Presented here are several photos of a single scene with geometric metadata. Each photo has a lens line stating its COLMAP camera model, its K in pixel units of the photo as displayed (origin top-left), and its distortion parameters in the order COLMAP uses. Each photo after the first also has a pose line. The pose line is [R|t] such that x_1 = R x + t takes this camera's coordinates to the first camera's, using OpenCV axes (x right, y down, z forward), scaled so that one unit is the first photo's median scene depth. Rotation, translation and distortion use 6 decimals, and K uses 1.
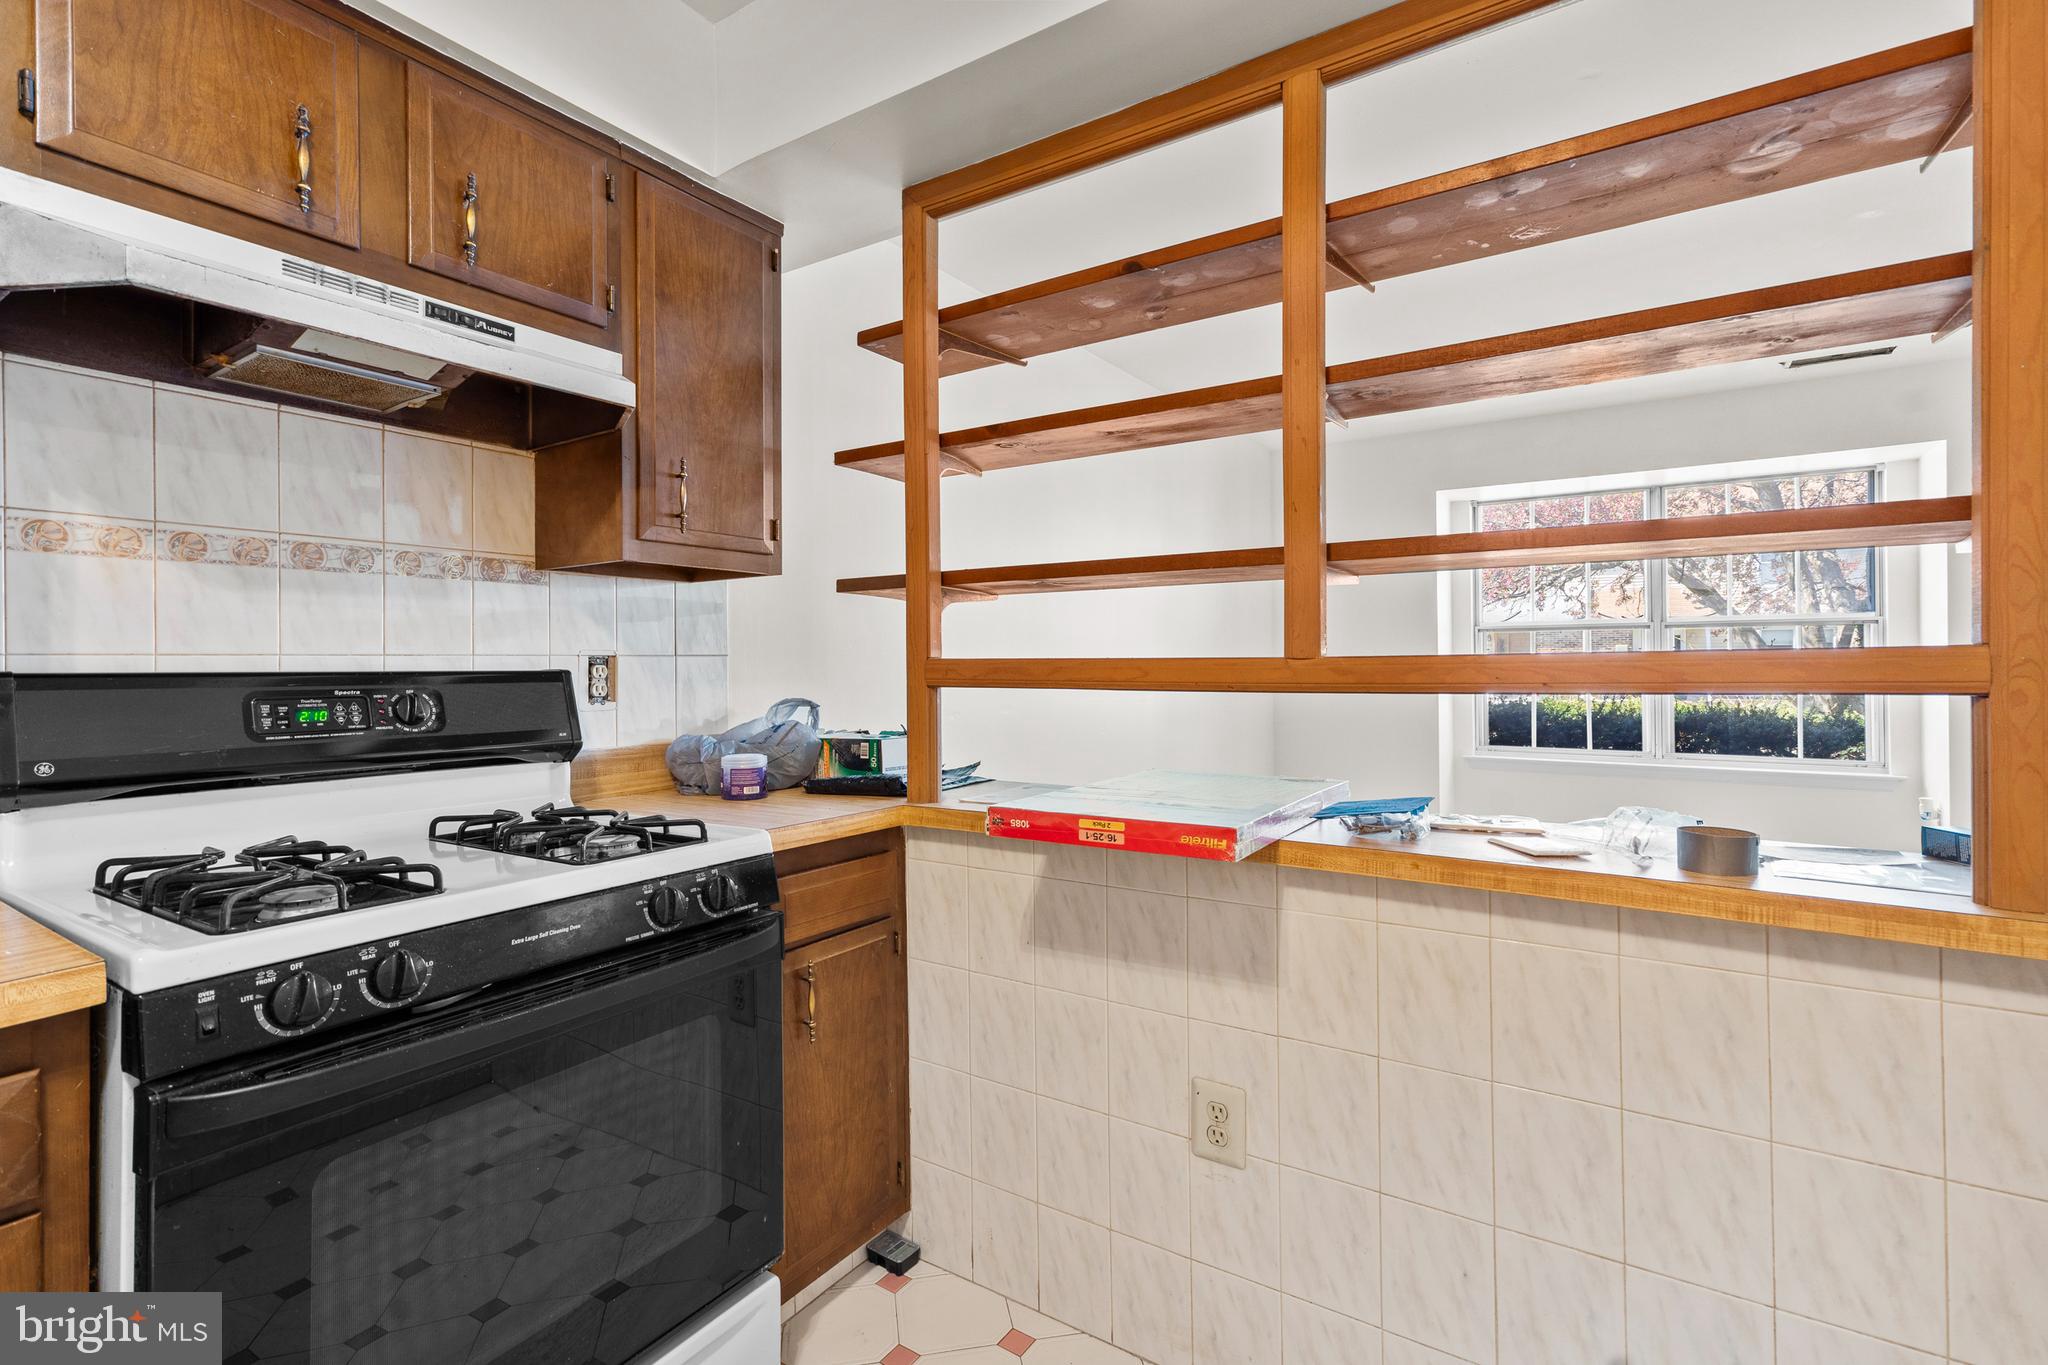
lens RADIAL K [[926.4, 0, 1020.2], [0, 926.4, 664.9], [0, 0, 1]] dist [-0.000682, 0.009217]
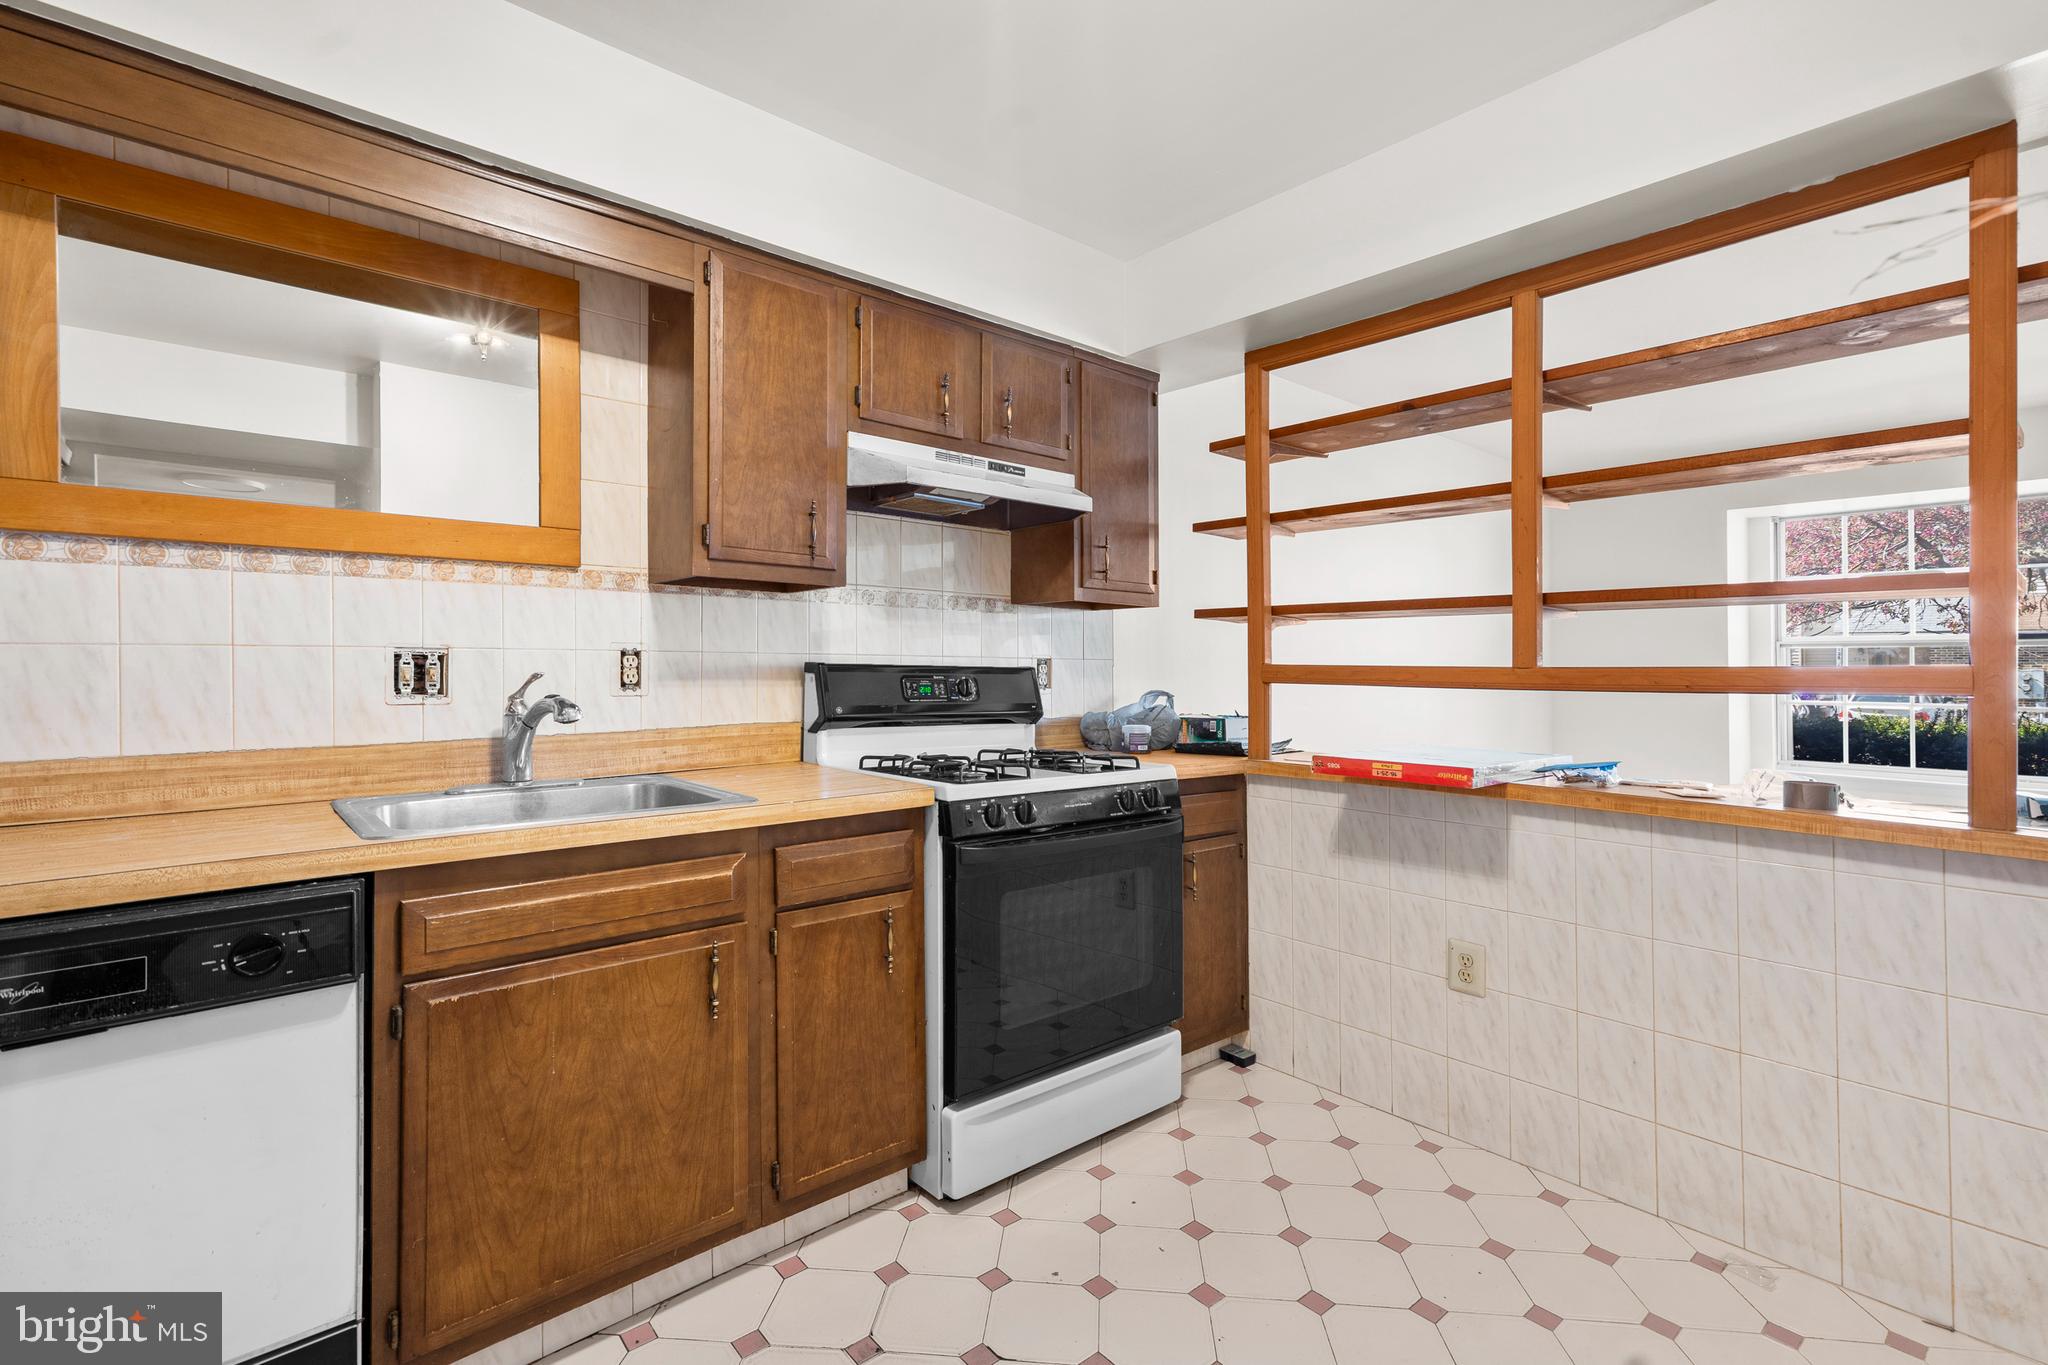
lens RADIAL K [[936.2, 0, 1023.7], [0, 936.2, 630.2], [0, 0, 1]] dist [-0.014847, 0.018900]
pose [[0.962870, 0.006507, -0.269887, -0.068350], [-0.018062, 0.999022, -0.040352, 0.007389], [0.269361, 0.043728, 0.962046, -0.612767]]
